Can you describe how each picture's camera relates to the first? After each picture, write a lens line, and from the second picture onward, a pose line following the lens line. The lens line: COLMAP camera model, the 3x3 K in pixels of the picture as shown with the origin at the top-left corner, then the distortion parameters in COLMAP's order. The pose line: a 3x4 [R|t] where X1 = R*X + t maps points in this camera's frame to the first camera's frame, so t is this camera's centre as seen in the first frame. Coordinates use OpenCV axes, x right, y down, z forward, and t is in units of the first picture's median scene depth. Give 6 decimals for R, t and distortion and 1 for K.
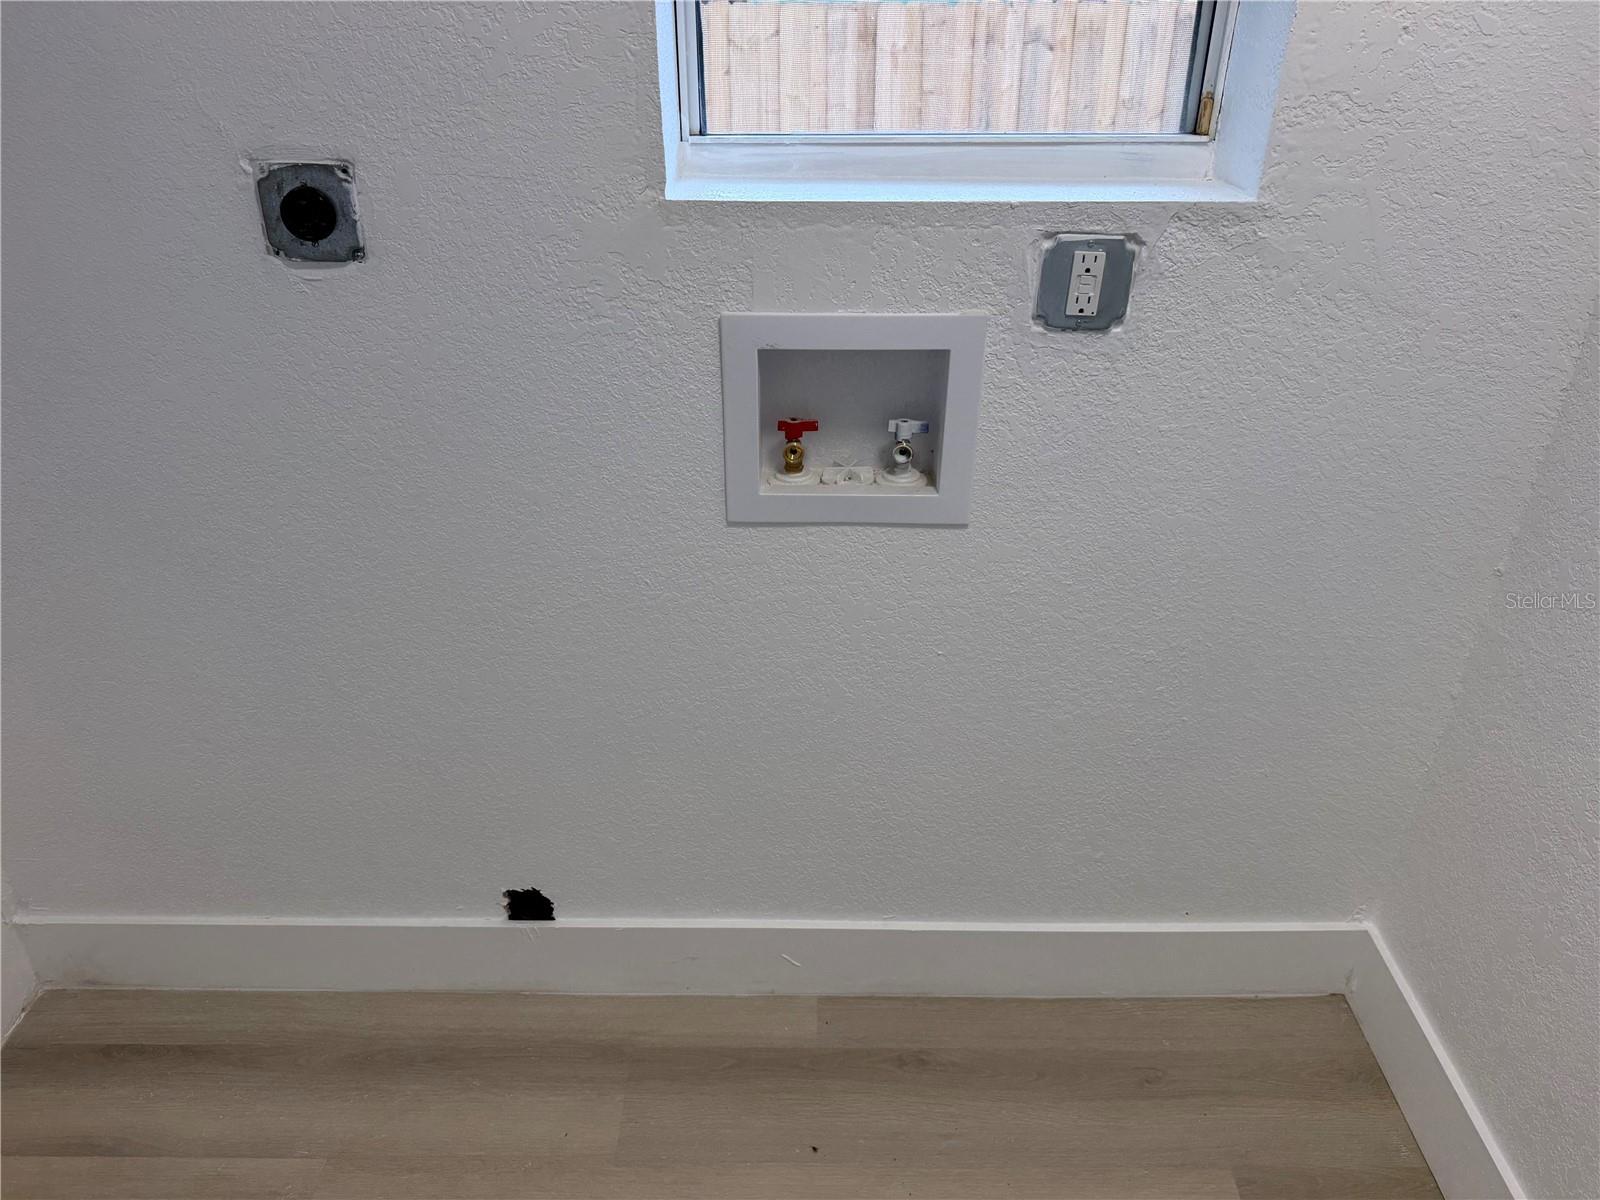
lens RADIAL K [[1125.5, 0, 801.7], [0, 1125.5, 614.2], [0, 0, 1]] dist [-0.006195, -0.018343]
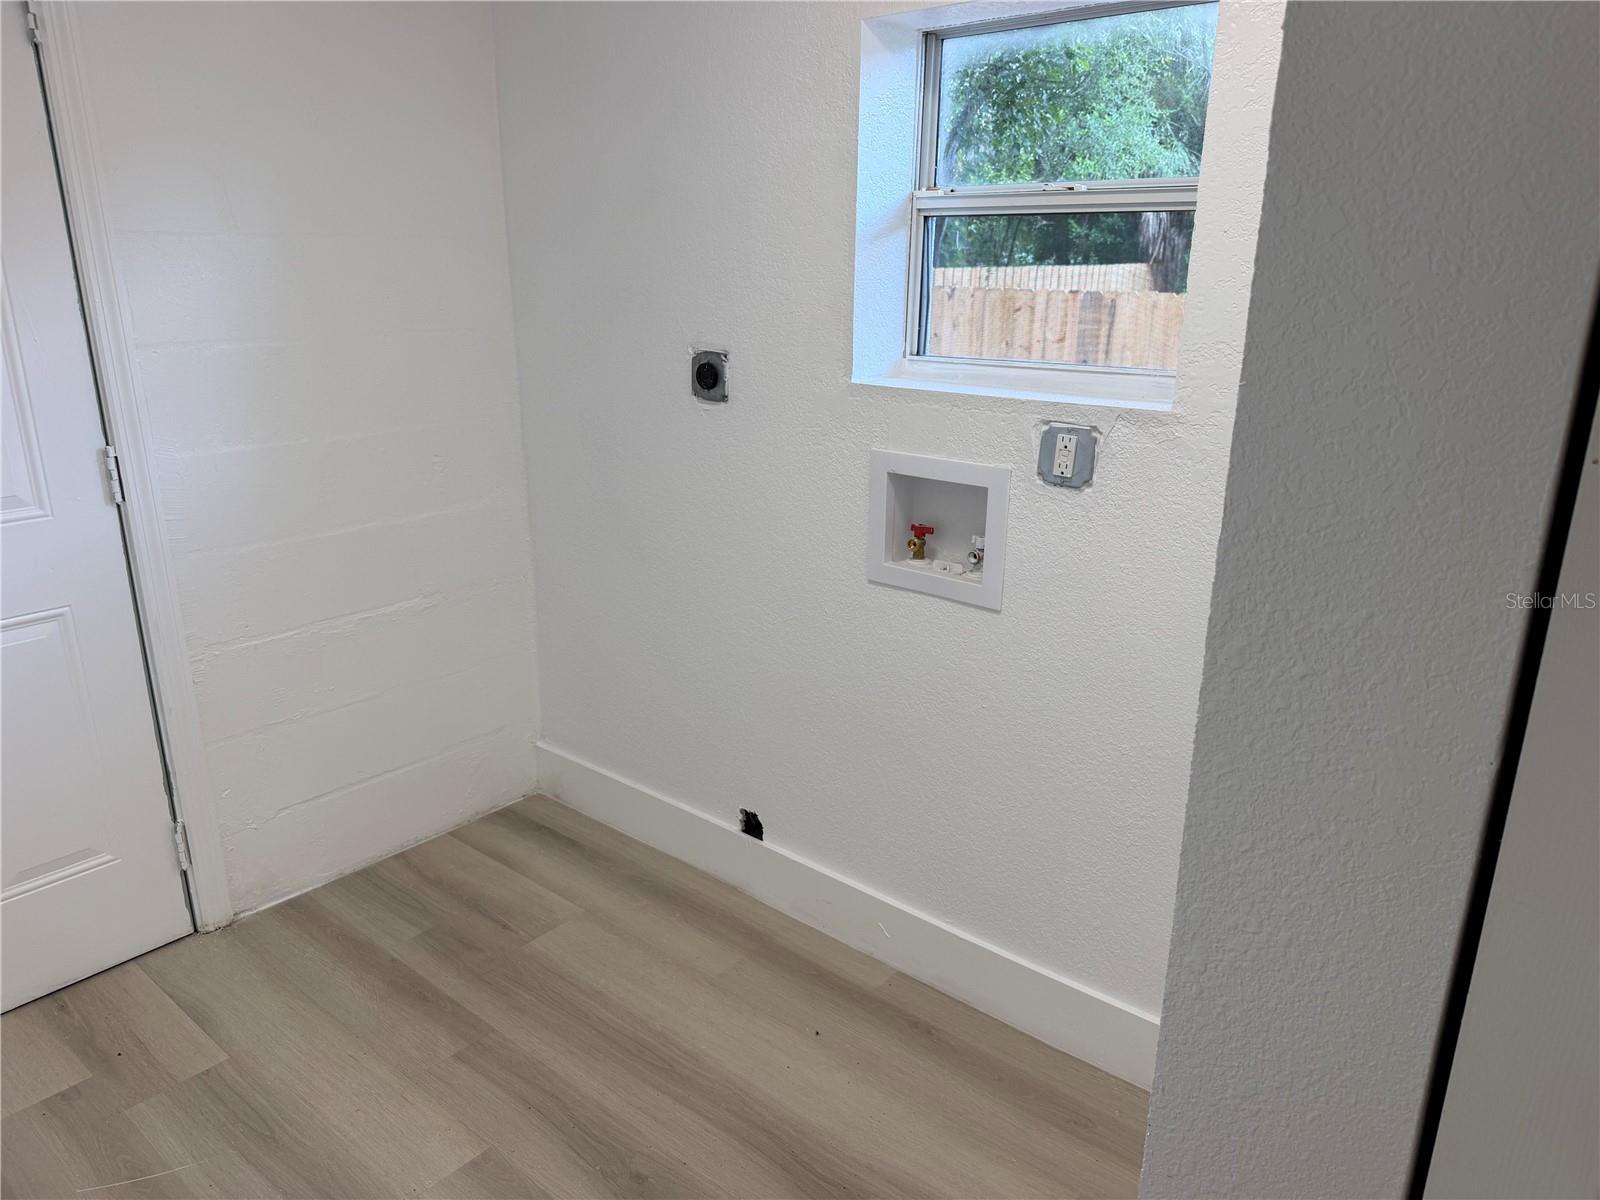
lens RADIAL K [[1125.5, 0, 798.4], [0, 1125.5, 595.3], [0, 0, 1]] dist [-0.006195, -0.018343]
pose [[0.758636, 0.189269, -0.623416, 0.940180], [-0.330175, 0.936585, -0.117443, 0.173649], [0.561654, 0.294933, 0.773019, -0.305893]]
